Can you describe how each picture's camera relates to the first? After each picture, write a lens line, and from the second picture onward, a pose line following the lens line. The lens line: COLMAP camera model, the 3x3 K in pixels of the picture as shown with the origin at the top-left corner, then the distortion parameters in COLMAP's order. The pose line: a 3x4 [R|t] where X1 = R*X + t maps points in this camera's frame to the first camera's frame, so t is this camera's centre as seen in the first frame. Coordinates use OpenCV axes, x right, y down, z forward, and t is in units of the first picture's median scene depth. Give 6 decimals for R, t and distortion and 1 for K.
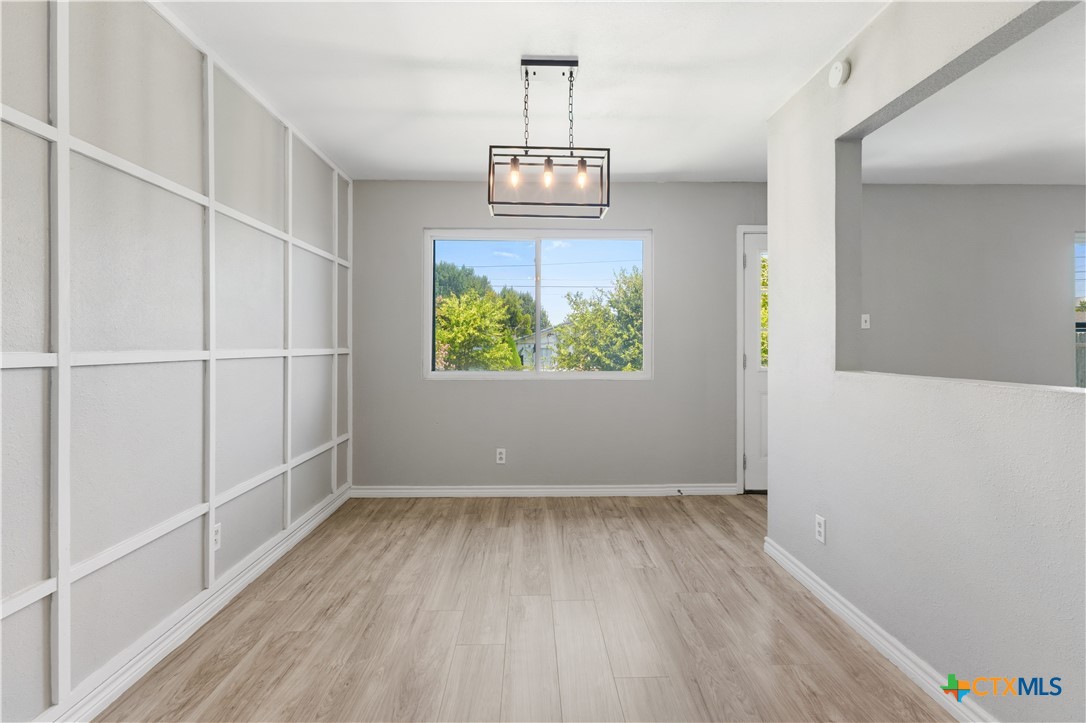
lens RADIAL K [[524.5, 0, 541.8], [0, 524.5, 343.6], [0, 0, 1]] dist [0.004647, 0.001072]
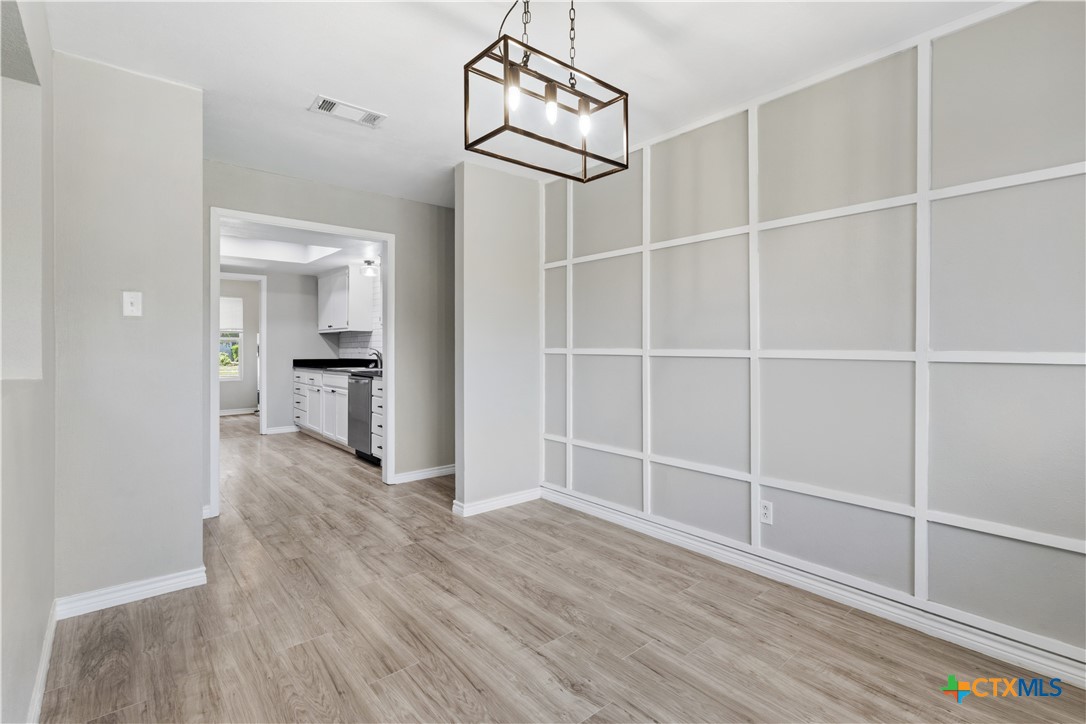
lens RADIAL K [[511.1, 0, 541.6], [0, 511.1, 353.7], [0, 0, 1]] dist [0.001921, 0.000721]
pose [[-0.793645, -0.004189, -0.608367, 0.447269], [-0.005665, 0.999984, 0.000506, 0.023988], [0.608355, 0.003848, -0.793655, 1.567265]]
